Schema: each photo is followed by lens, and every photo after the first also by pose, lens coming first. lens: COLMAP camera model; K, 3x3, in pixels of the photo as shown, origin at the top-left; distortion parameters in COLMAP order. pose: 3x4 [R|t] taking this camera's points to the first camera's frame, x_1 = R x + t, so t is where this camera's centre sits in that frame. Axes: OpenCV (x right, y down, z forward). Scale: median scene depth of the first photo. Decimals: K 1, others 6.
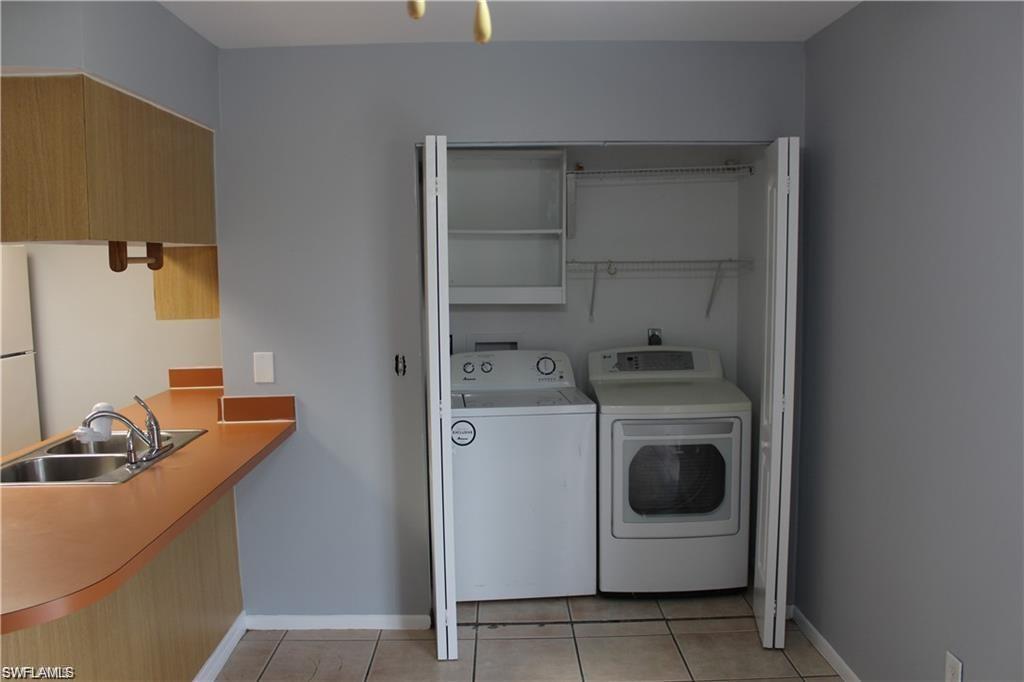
lens RADIAL K [[855.9, 0, 512.0], [0, 855.9, 341.0], [0, 0, 1]] dist [-0.163530, 0.131455]
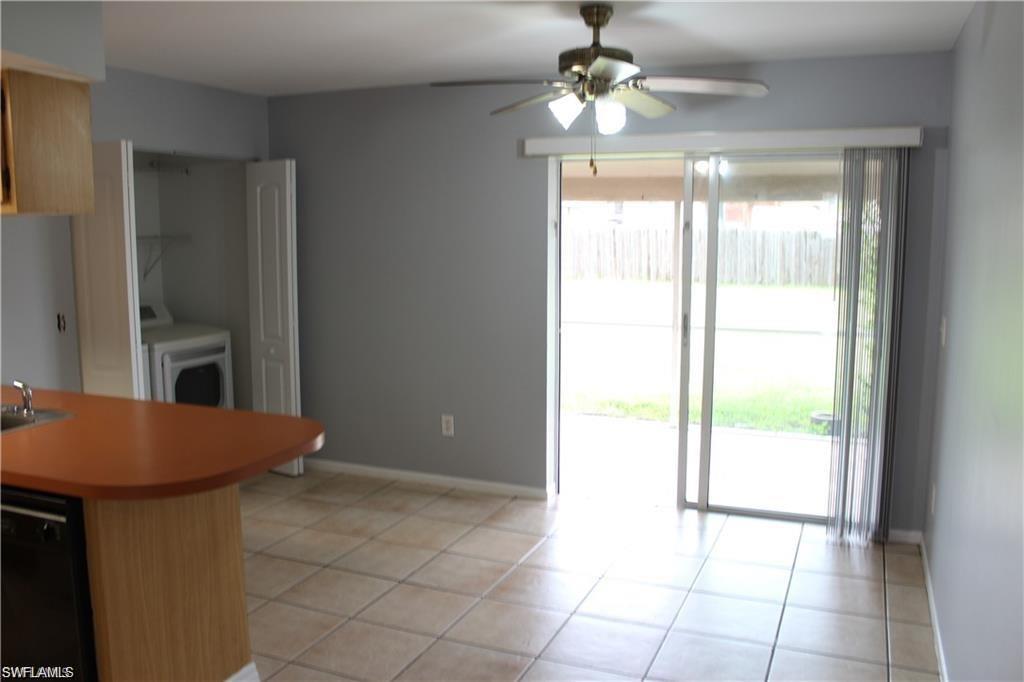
lens RADIAL K [[855.9, 0, 512.0], [0, 855.9, 341.0], [0, 0, 1]] dist [-0.163530, 0.131455]
pose [[0.397301, -0.107641, 0.911354, -0.940266], [0.086477, 0.993069, 0.079594, 0.016063], [-0.913605, 0.047189, 0.403856, -0.053456]]
